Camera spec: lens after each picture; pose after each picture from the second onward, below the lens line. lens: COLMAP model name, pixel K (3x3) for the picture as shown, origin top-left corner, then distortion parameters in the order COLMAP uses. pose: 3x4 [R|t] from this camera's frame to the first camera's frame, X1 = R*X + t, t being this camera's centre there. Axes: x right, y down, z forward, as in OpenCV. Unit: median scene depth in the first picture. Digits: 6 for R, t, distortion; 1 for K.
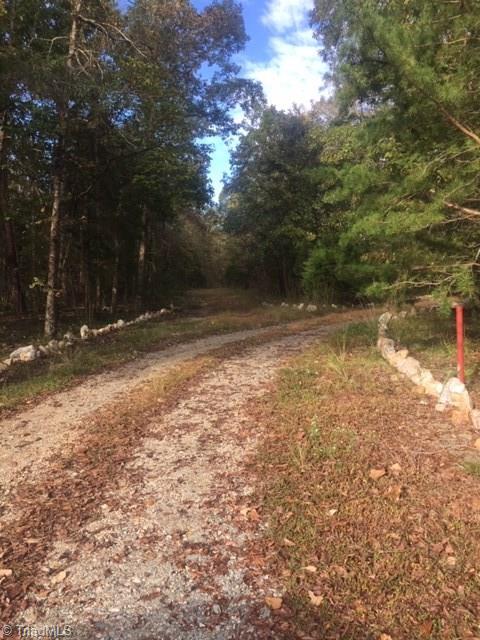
lens RADIAL K [[548.0, 0, 239.4], [0, 548.0, 342.2], [0, 0, 1]] dist [0.000102, 0.005235]
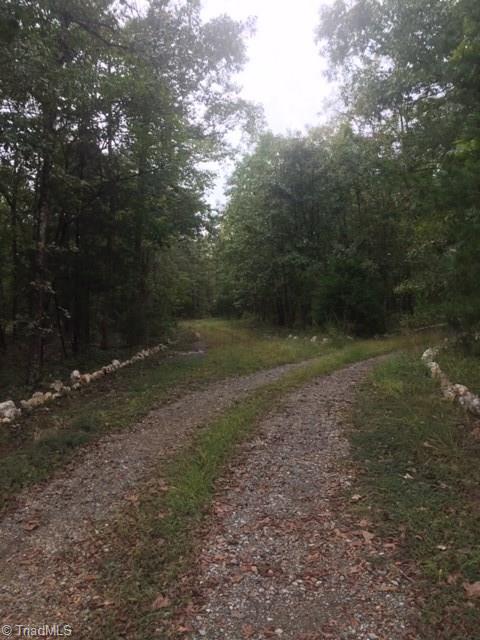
lens RADIAL K [[532.3, 0, 240.0], [0, 532.3, 320.0], [0, 0, 1]] dist [0.000066, -0.004496]
pose [[0.998899, -0.018954, 0.042913, -0.044161], [0.022724, 0.995760, -0.089142, -0.020016], [-0.041042, 0.090019, 0.995094, 0.117198]]
